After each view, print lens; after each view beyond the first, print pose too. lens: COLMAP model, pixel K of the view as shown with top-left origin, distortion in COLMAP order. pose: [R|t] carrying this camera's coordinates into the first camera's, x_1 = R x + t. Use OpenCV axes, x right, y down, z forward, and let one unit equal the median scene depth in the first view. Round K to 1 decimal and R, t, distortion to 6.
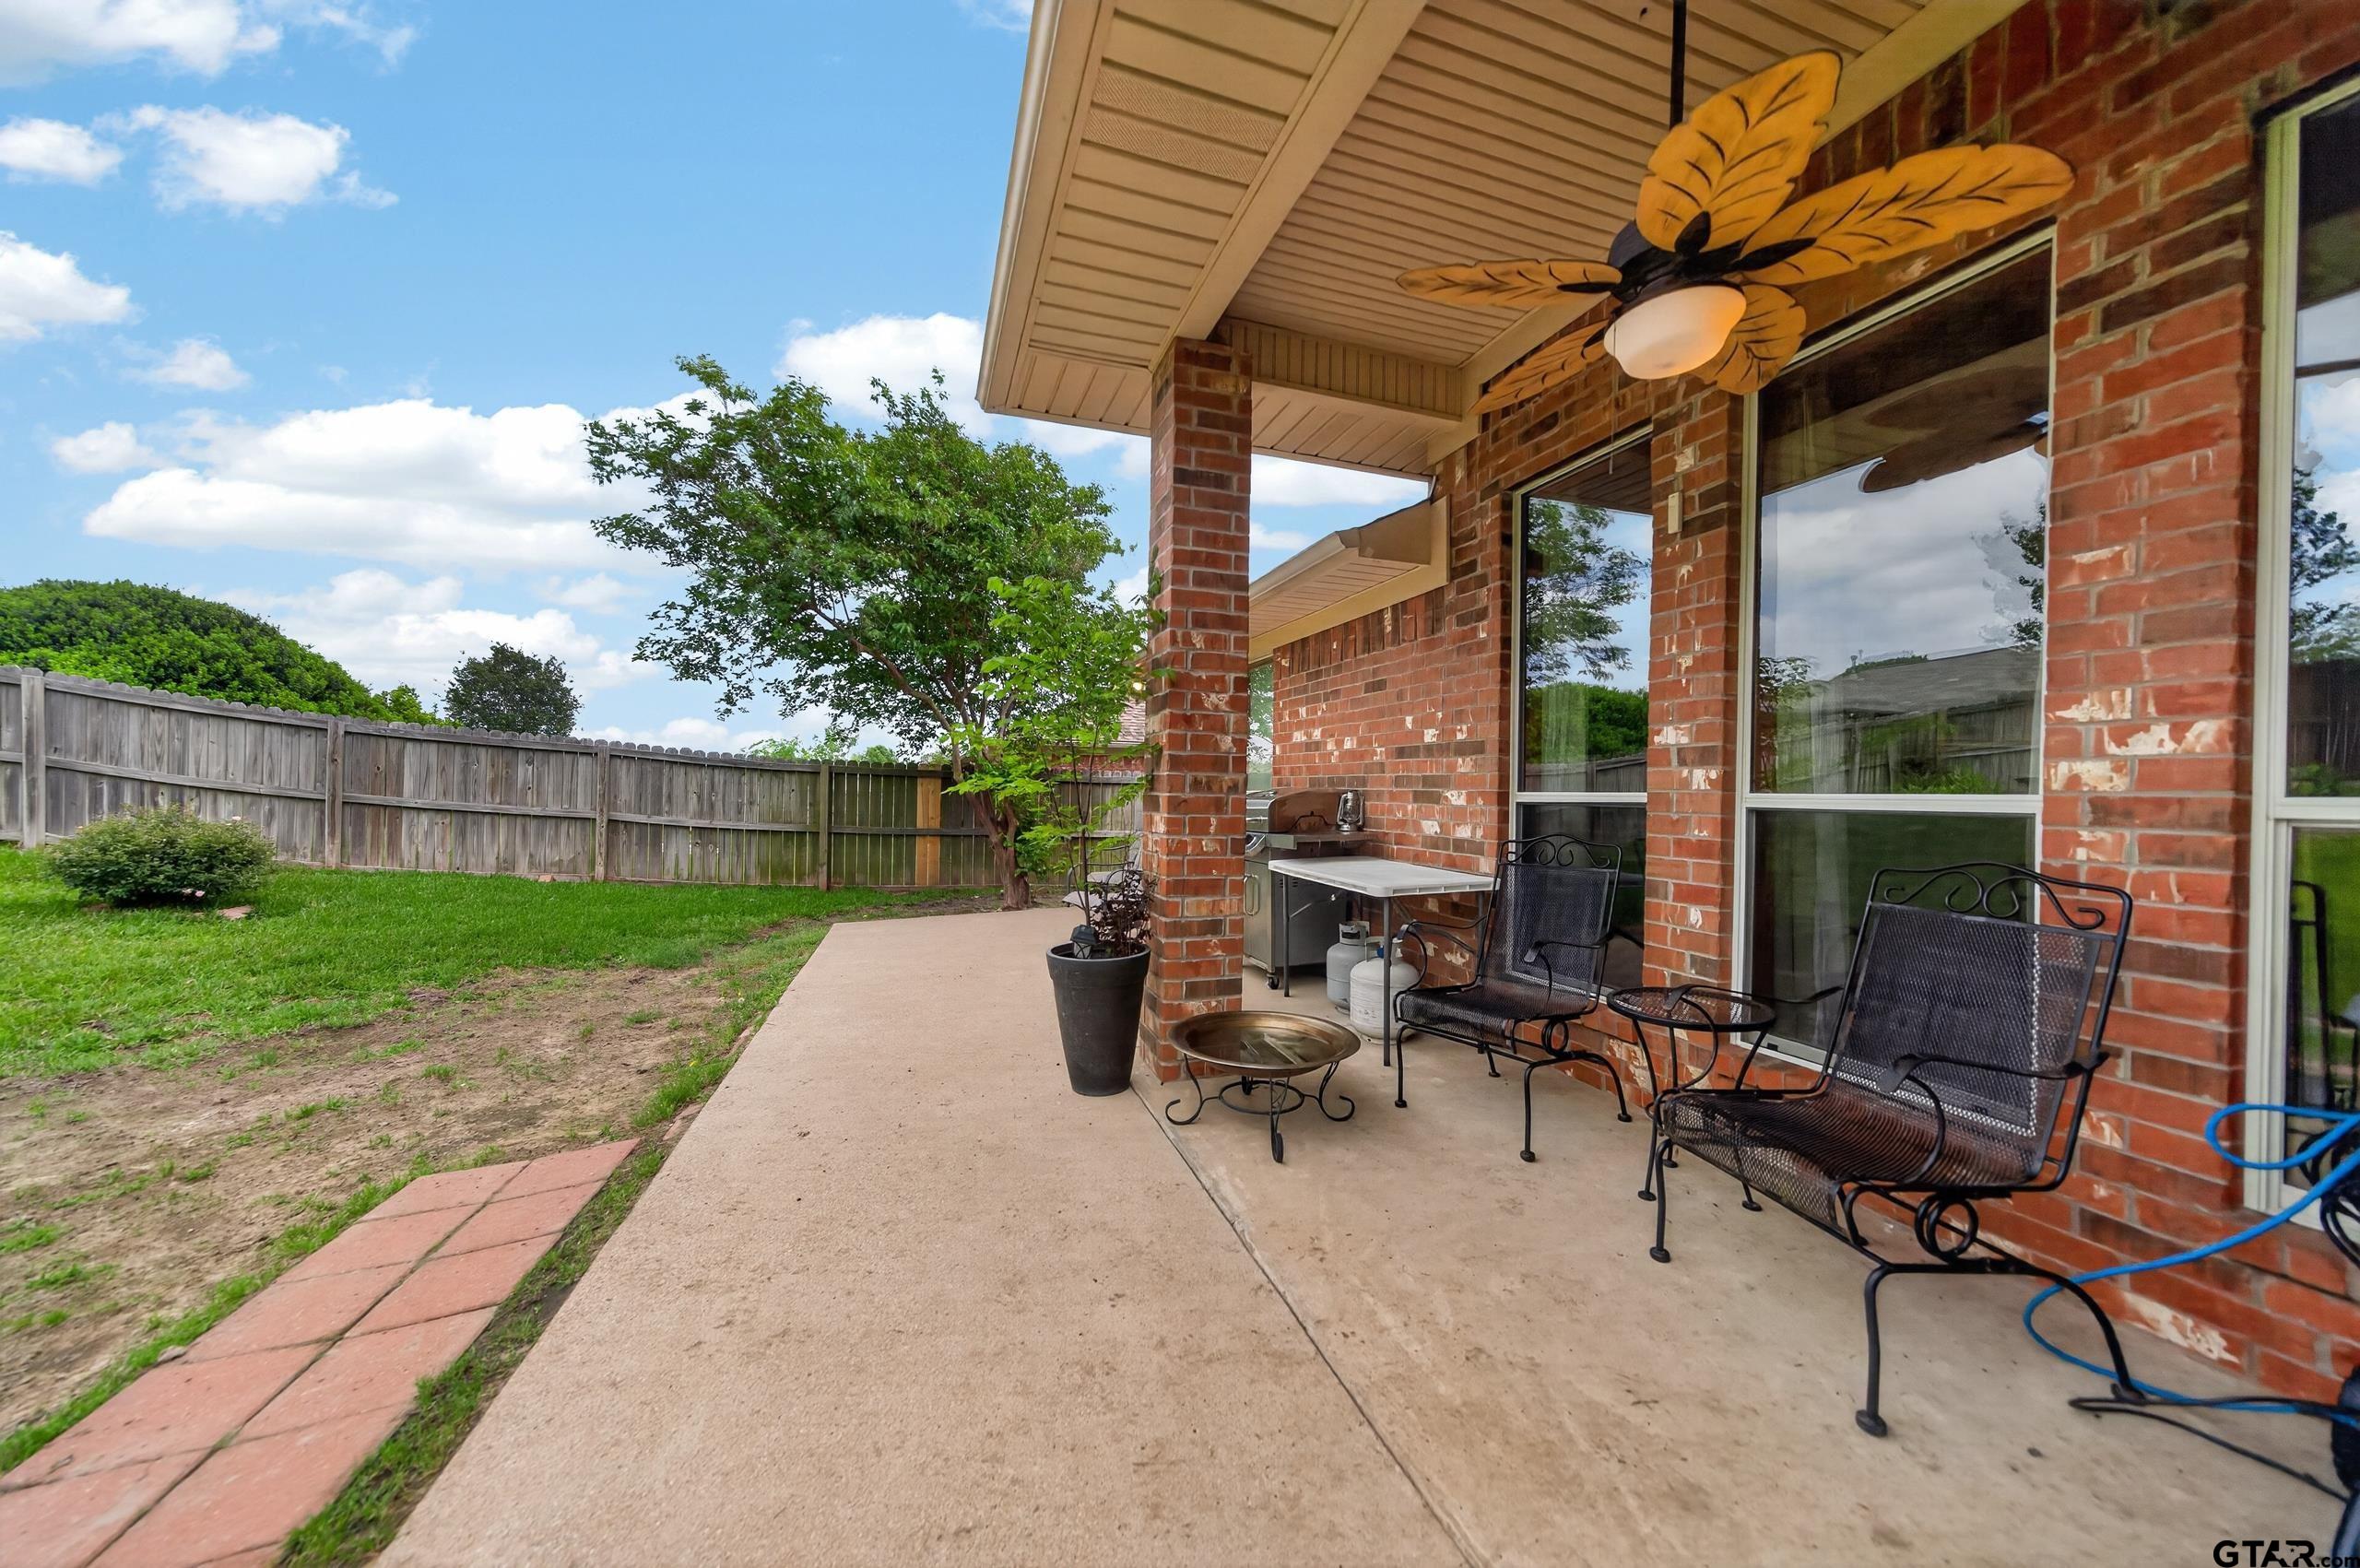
lens RADIAL K [[861.5, 0, 1187.1], [0, 861.5, 789.1], [0, 0, 1]] dist [-0.000090, 0.008917]
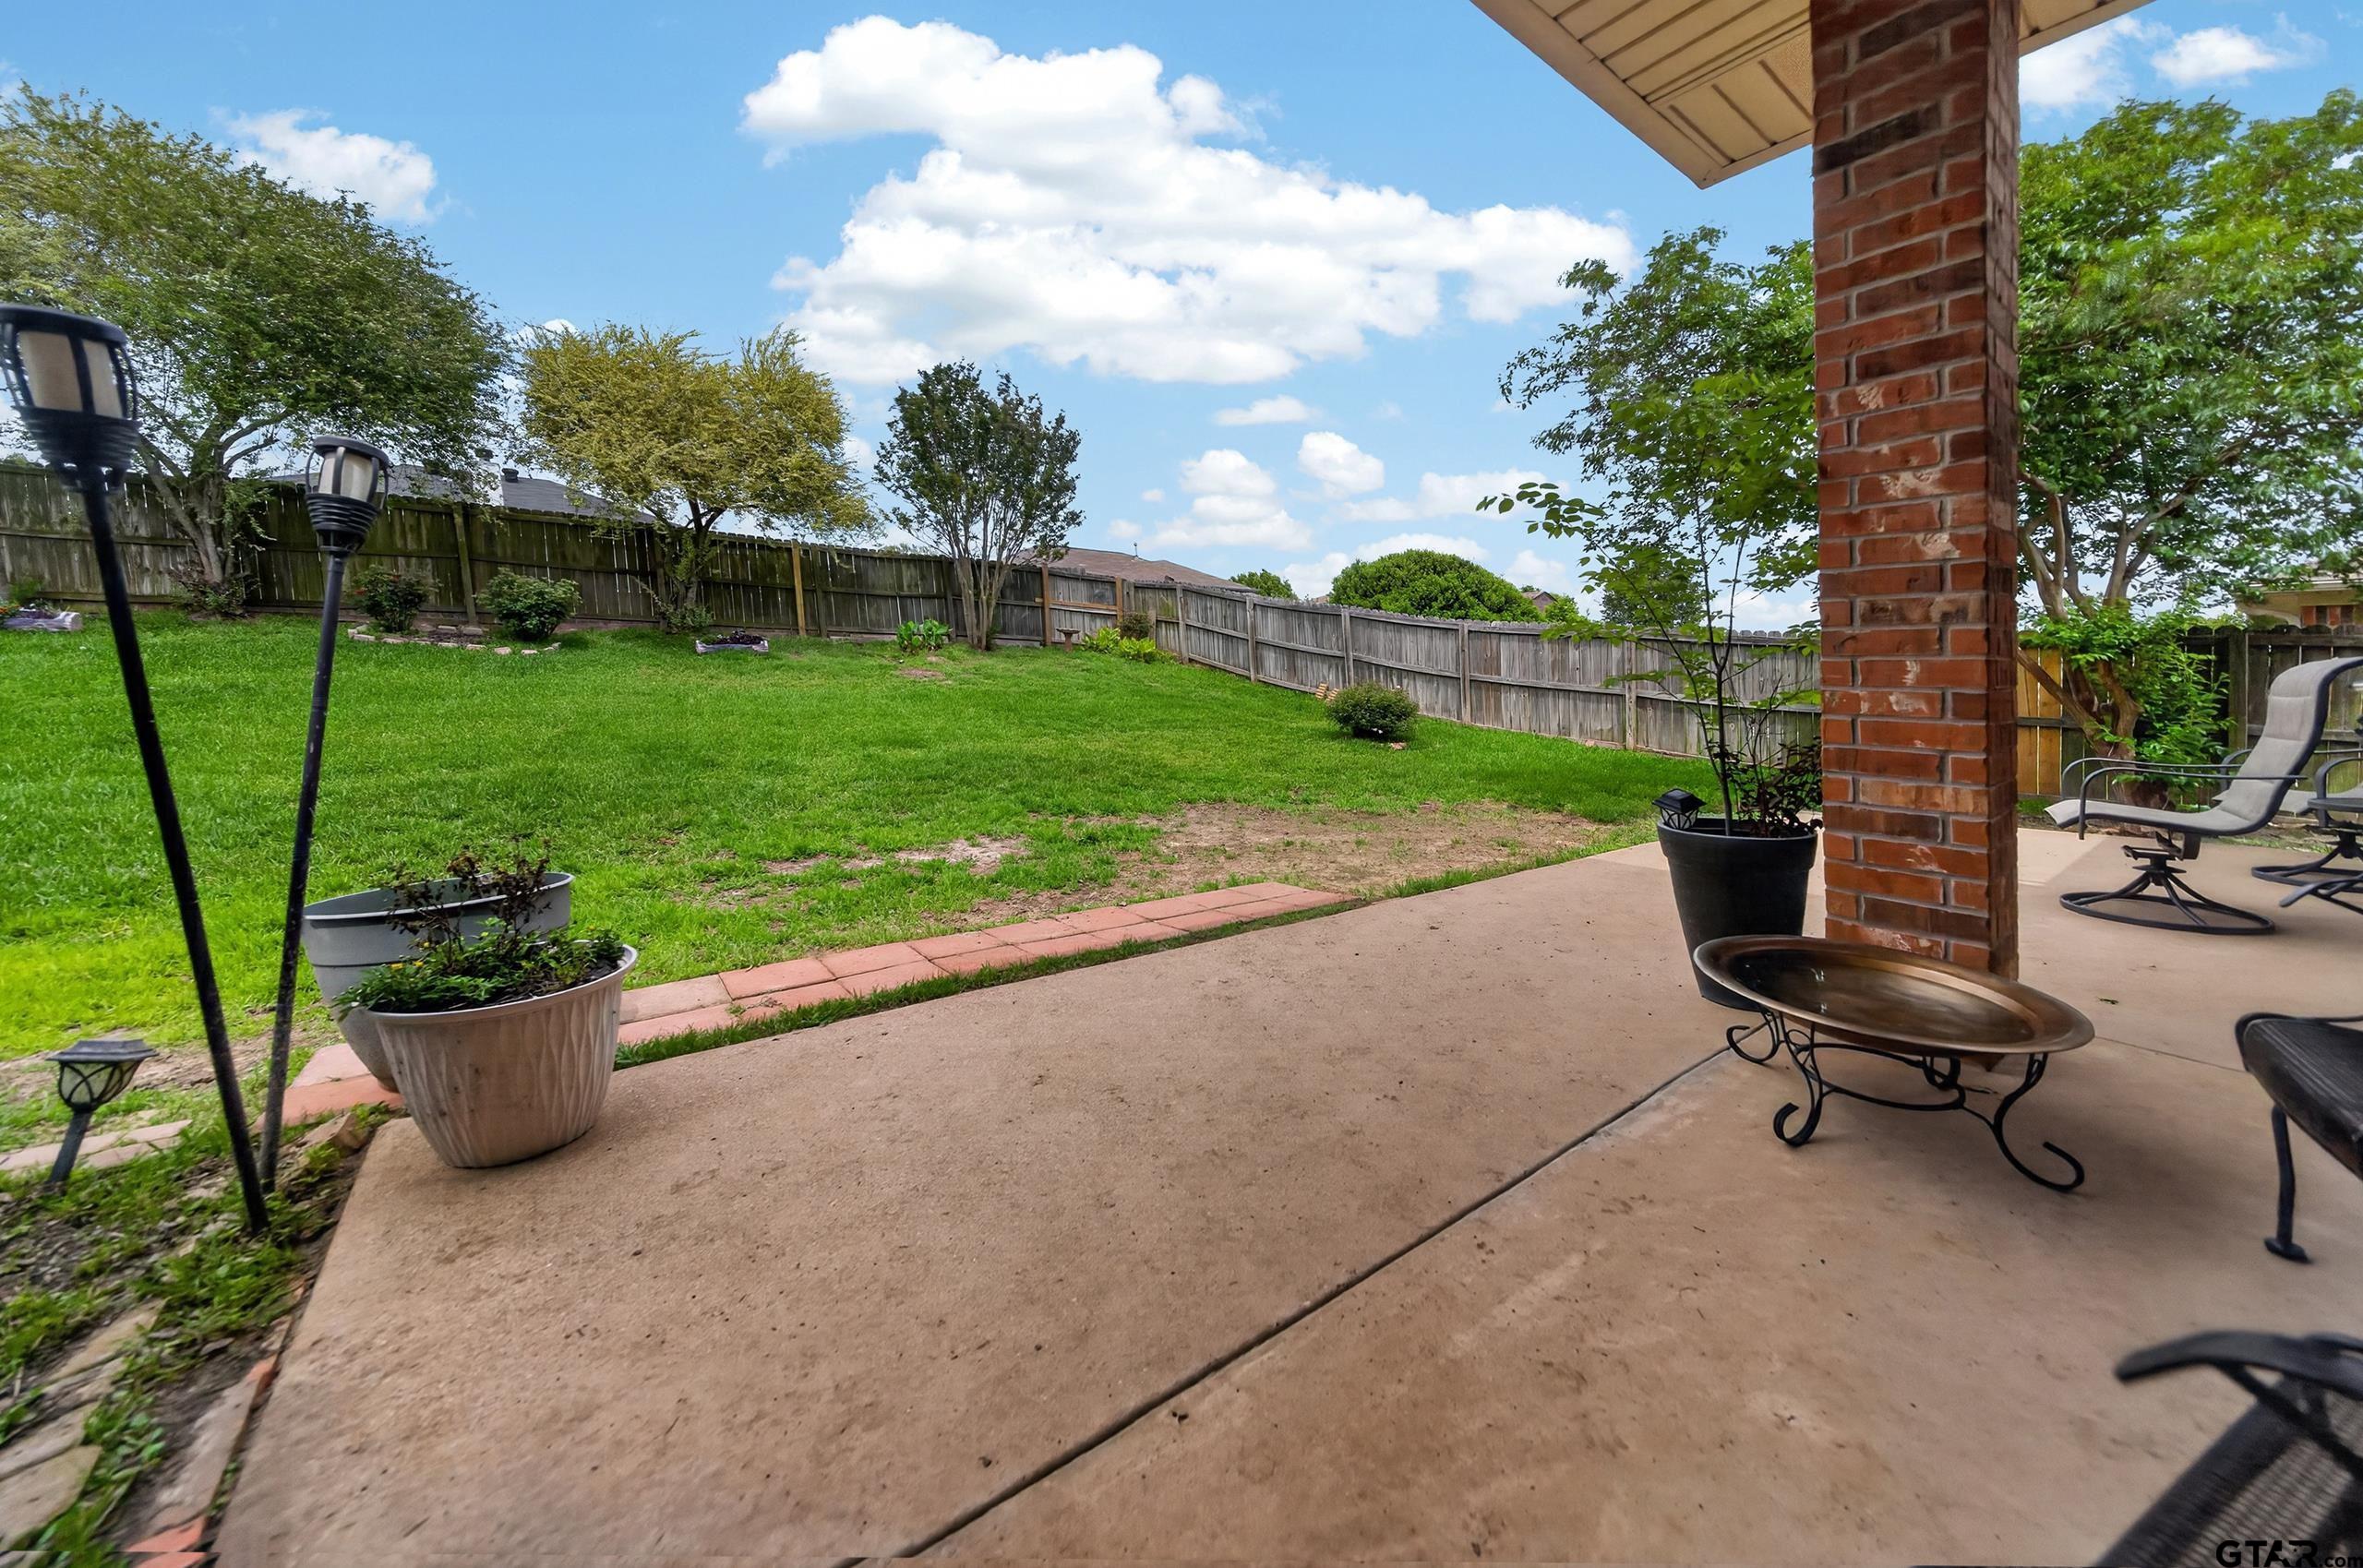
lens RADIAL K [[816.6, 0, 1186.8], [0, 816.6, 747.6], [0, 0, 1]] dist [-0.000164, 0.000066]
pose [[0.333909, 0.073805, -0.939711, 0.210447], [0.003365, 0.996830, 0.079487, 0.022498], [0.942599, -0.029704, 0.332602, 0.124234]]
